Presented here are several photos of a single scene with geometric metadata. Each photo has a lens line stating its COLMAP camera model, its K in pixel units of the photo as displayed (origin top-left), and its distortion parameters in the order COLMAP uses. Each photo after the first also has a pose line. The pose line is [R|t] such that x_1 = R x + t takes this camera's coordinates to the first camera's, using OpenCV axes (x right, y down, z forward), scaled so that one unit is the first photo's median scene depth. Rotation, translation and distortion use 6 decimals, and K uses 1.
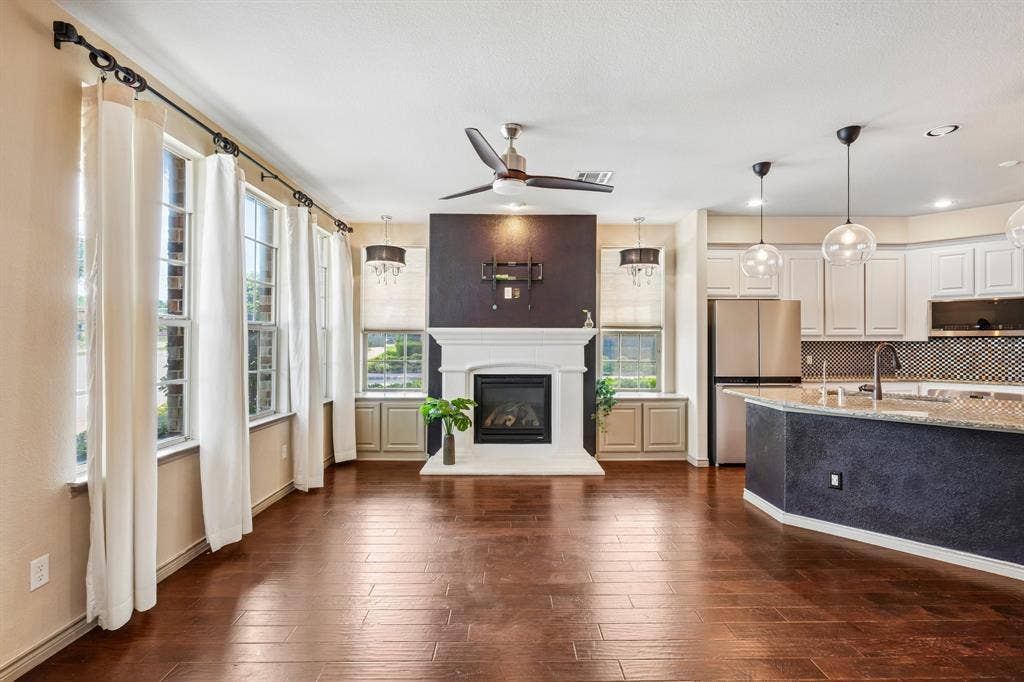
lens RADIAL K [[464.1, 0, 516.7], [0, 464.1, 338.9], [0, 0, 1]] dist [-0.004339, 0.002998]
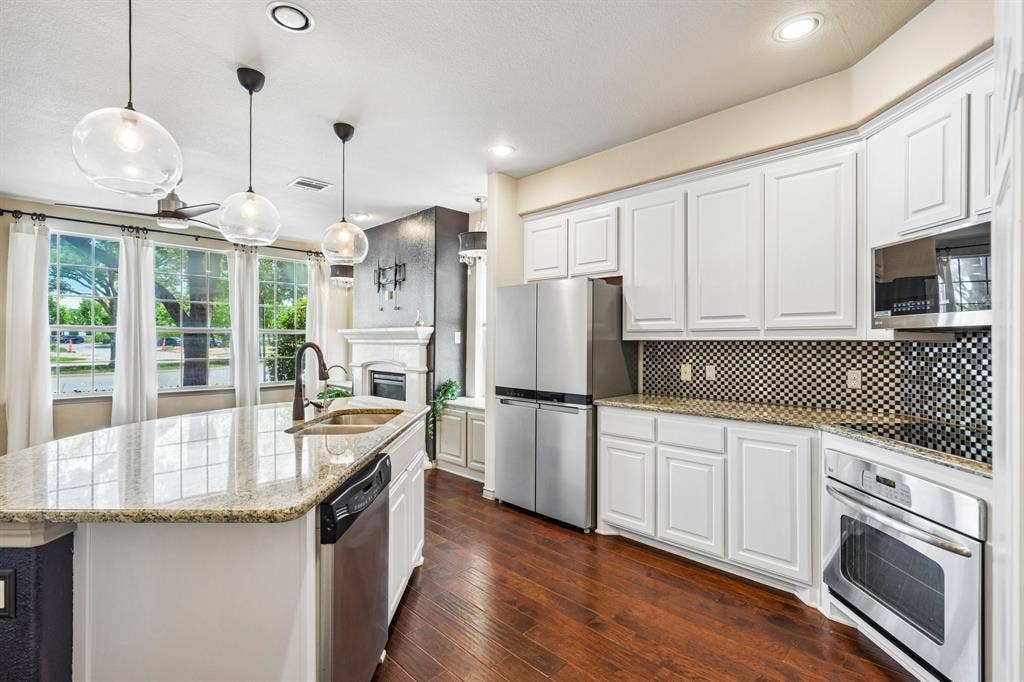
lens RADIAL K [[464.1, 0, 511.8], [0, 464.1, 341.3], [0, 0, 1]] dist [-0.004339, 0.002998]
pose [[0.700745, 0.002262, -0.713408, 0.960642], [-0.002213, 0.999997, 0.000997, 0.006349], [0.713409, 0.000881, 0.700748, 0.458161]]
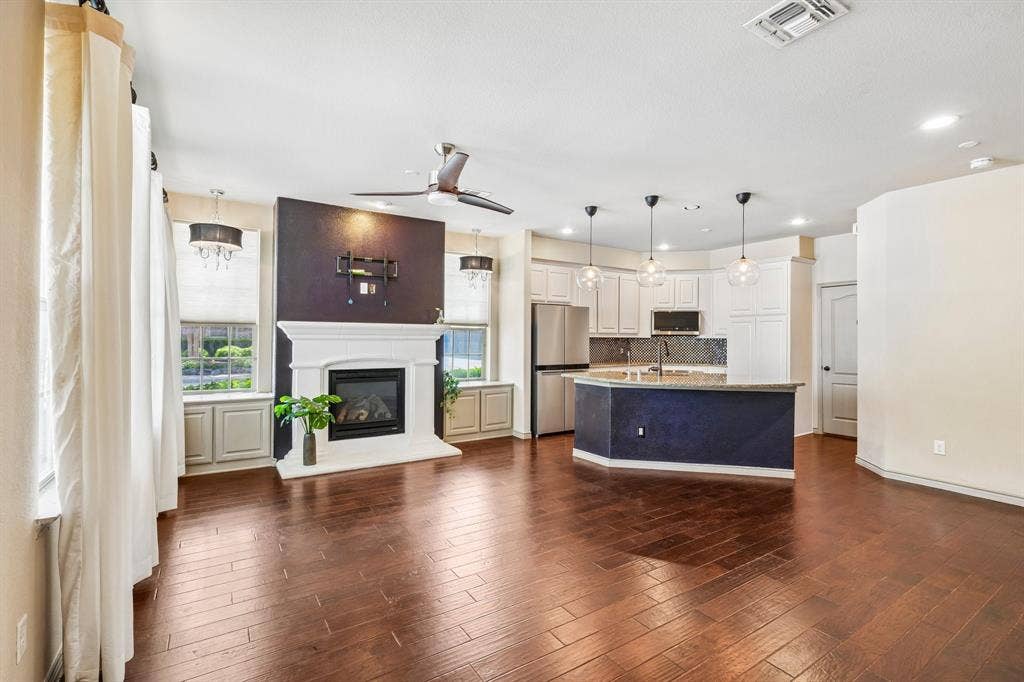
lens RADIAL K [[464.1, 0, 511.0], [0, 464.1, 336.5], [0, 0, 1]] dist [-0.004339, 0.002998]
pose [[0.849972, 0.005756, 0.526797, -0.280791], [-0.008619, 0.999958, 0.002980, 0.000058], [-0.526758, -0.007073, 0.849986, -0.025228]]
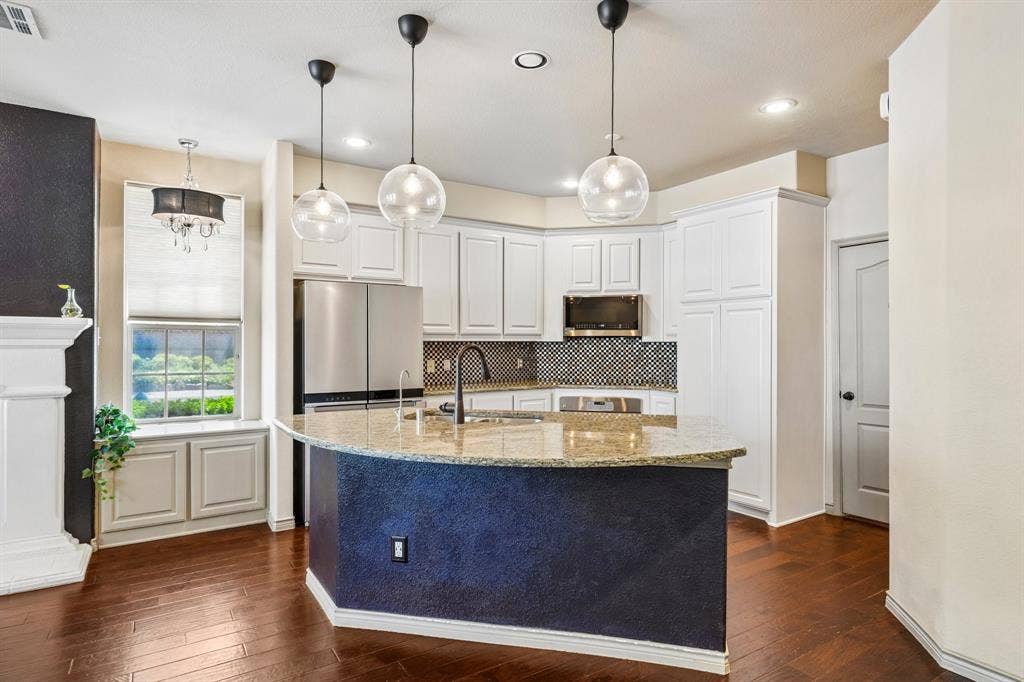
lens RADIAL K [[560.5, 0, 510.6], [0, 560.5, 345.1], [0, 0, 1]] dist [0.004784, 0.000581]
pose [[0.854488, -0.002316, 0.519466, 0.252975], [-0.003715, 0.999937, 0.010568, 0.000873], [-0.519458, -0.010960, 0.854426, 0.143316]]
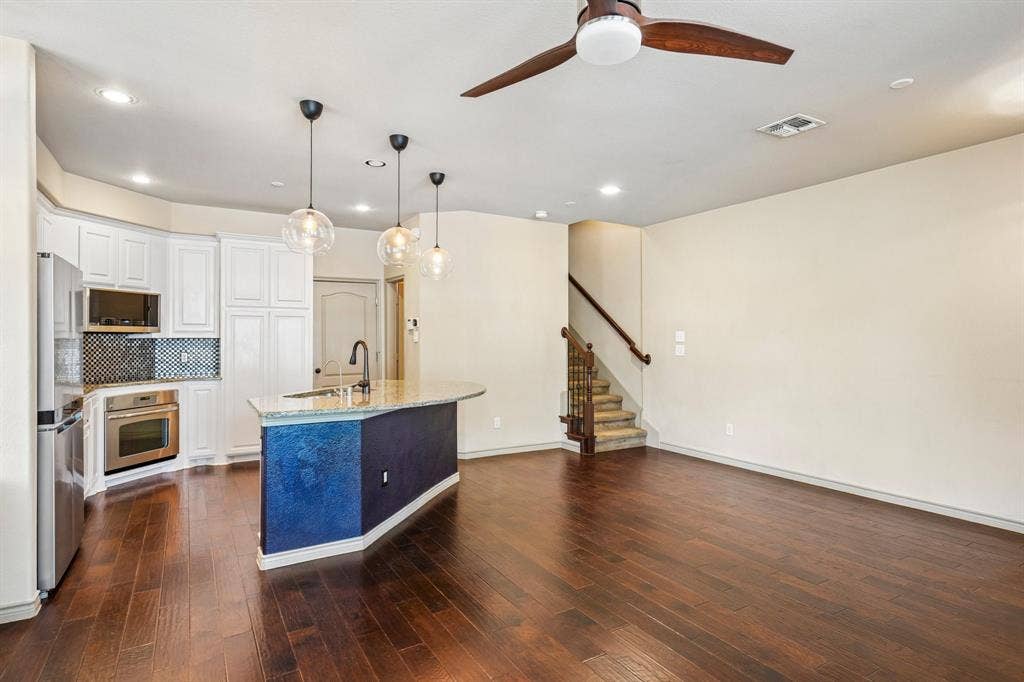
lens RADIAL K [[560.5, 0, 518.4], [0, 560.5, 337.0], [0, 0, 1]] dist [0.004784, 0.000581]
pose [[-0.503377, 0.001265, 0.864066, -0.314423], [-0.006197, 0.999968, -0.005074, 0.004098], [-0.864045, -0.007908, -0.503353, 0.850419]]
